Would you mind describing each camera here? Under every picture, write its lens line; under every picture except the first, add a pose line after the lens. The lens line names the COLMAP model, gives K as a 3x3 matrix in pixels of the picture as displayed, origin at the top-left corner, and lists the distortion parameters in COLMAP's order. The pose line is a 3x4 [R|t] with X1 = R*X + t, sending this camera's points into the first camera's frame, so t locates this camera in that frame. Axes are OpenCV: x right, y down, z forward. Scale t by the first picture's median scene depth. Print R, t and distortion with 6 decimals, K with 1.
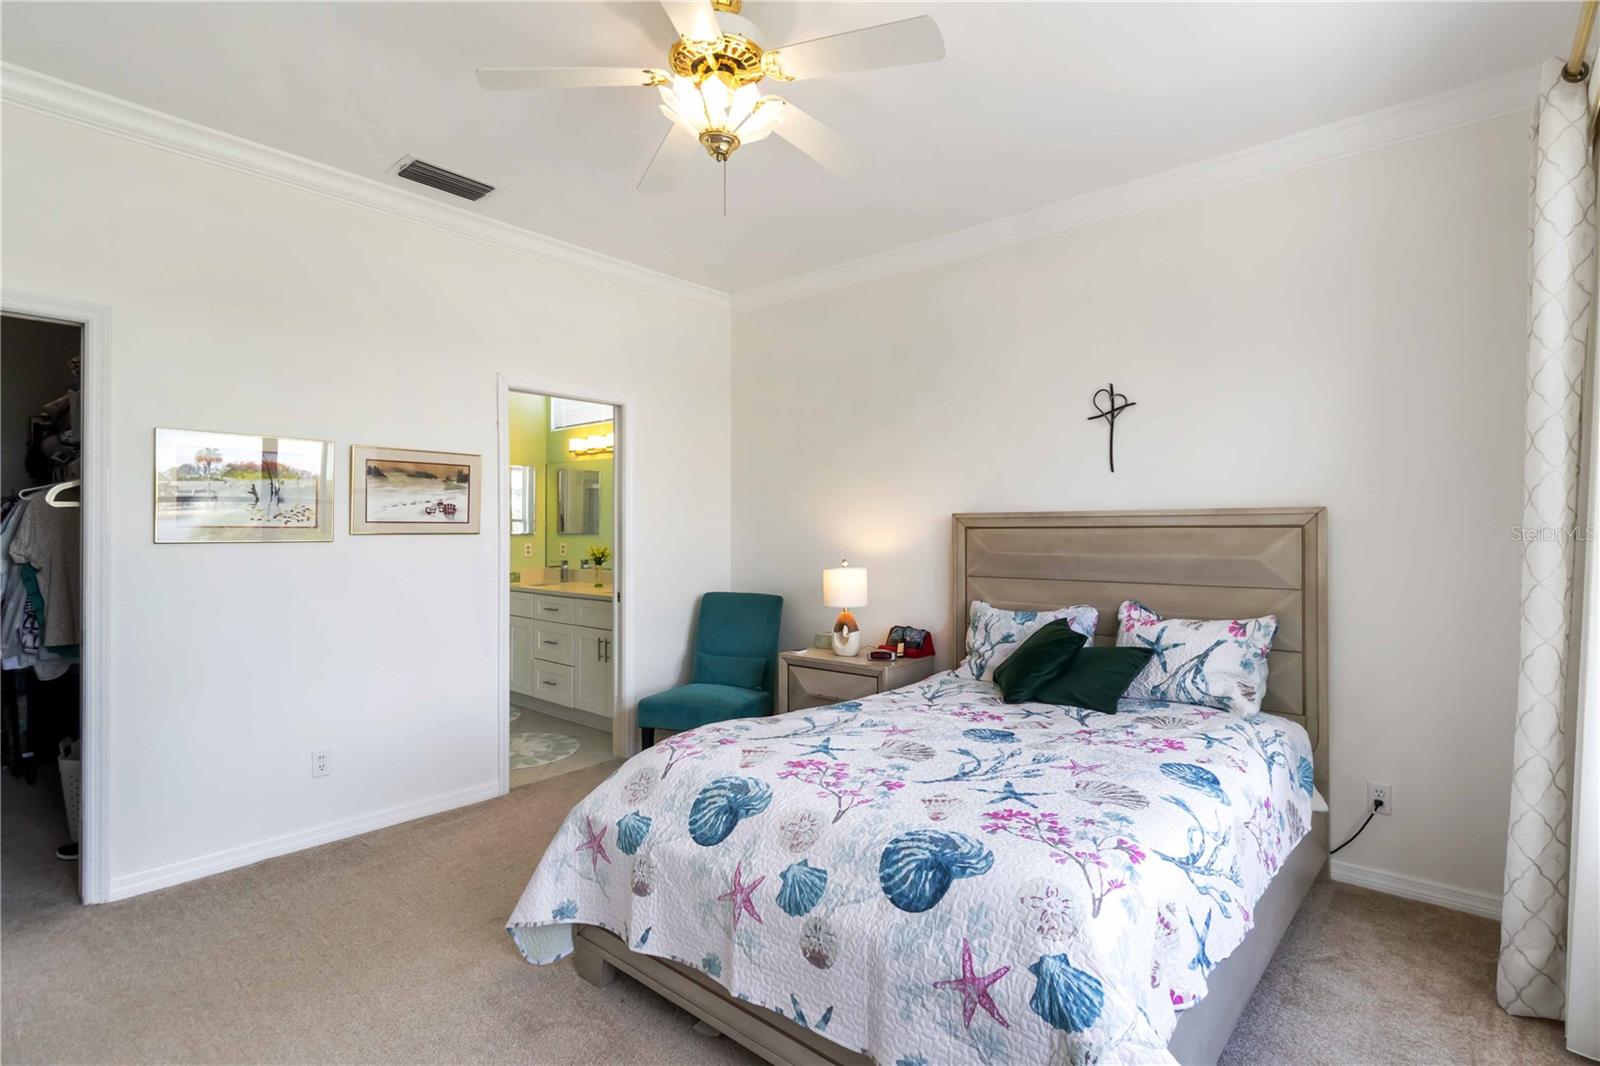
lens RADIAL K [[753.7, 0, 796.0], [0, 753.7, 528.1], [0, 0, 1]] dist [0.004798, -0.000531]
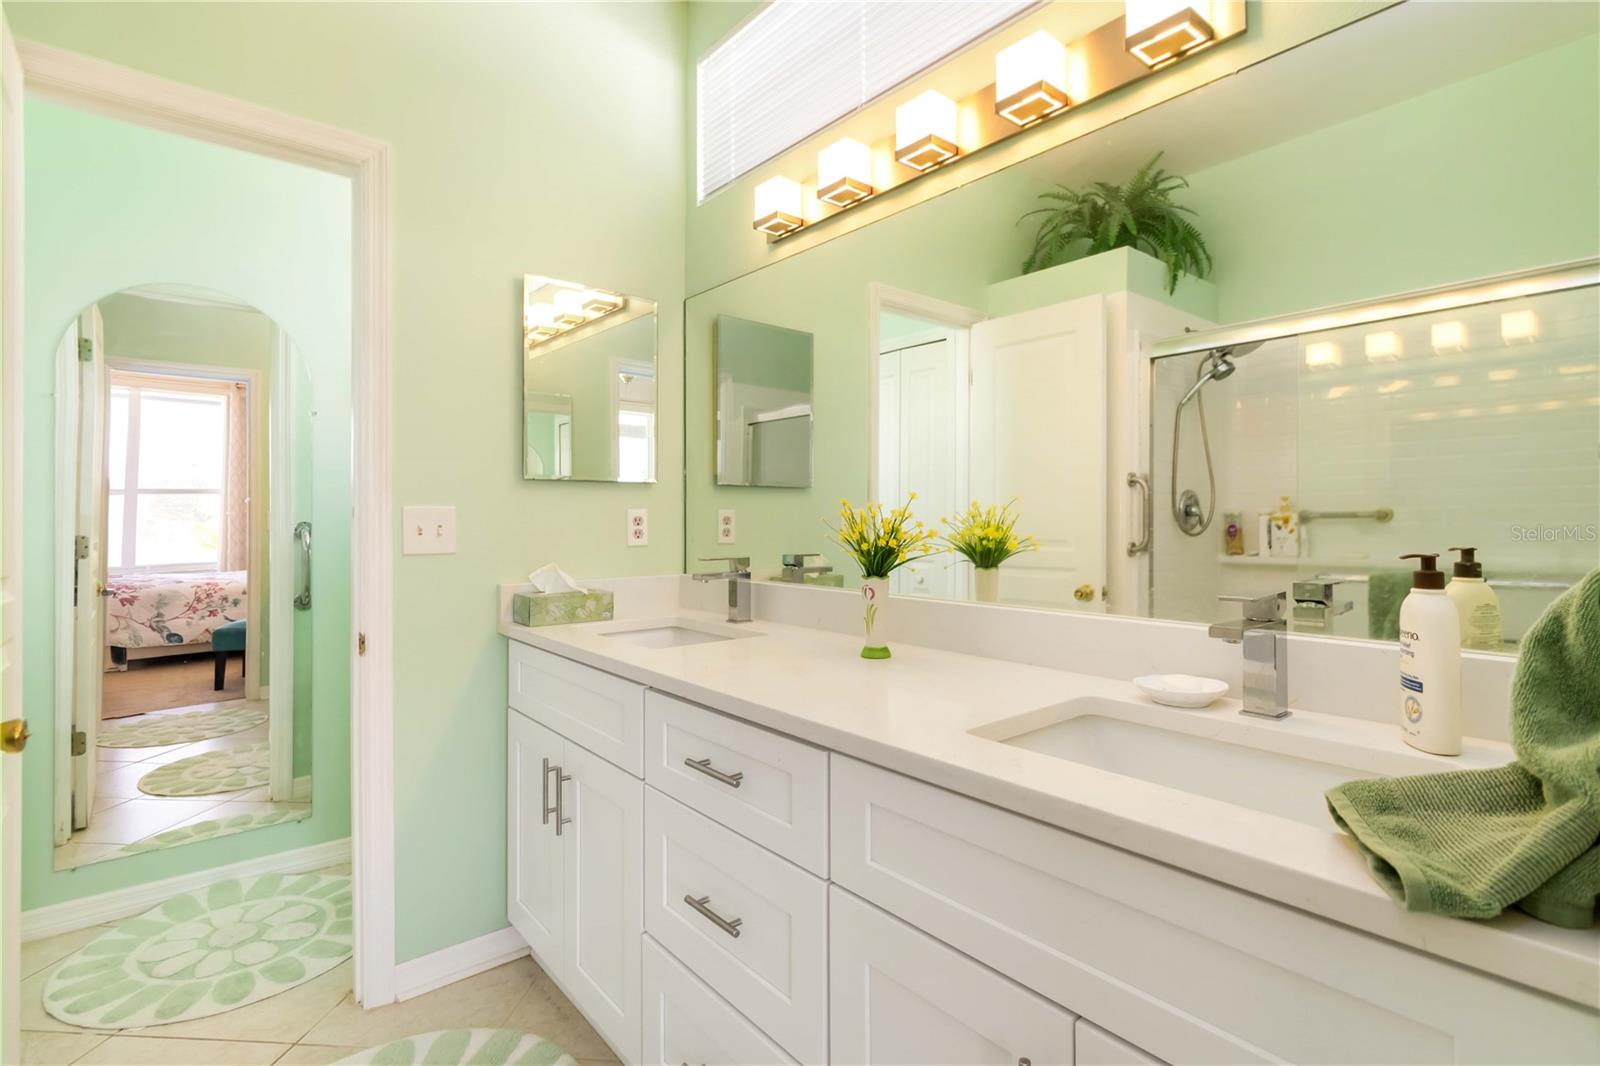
lens RADIAL K [[753.7, 0, 799.7], [0, 753.7, 522.6], [0, 0, 1]] dist [0.004798, -0.000531]
pose [[0.987870, 0.002229, -0.155267, -0.220800], [-0.001499, 0.999987, 0.004819, 0.024926], [0.155276, -0.004528, 0.987861, 0.653119]]
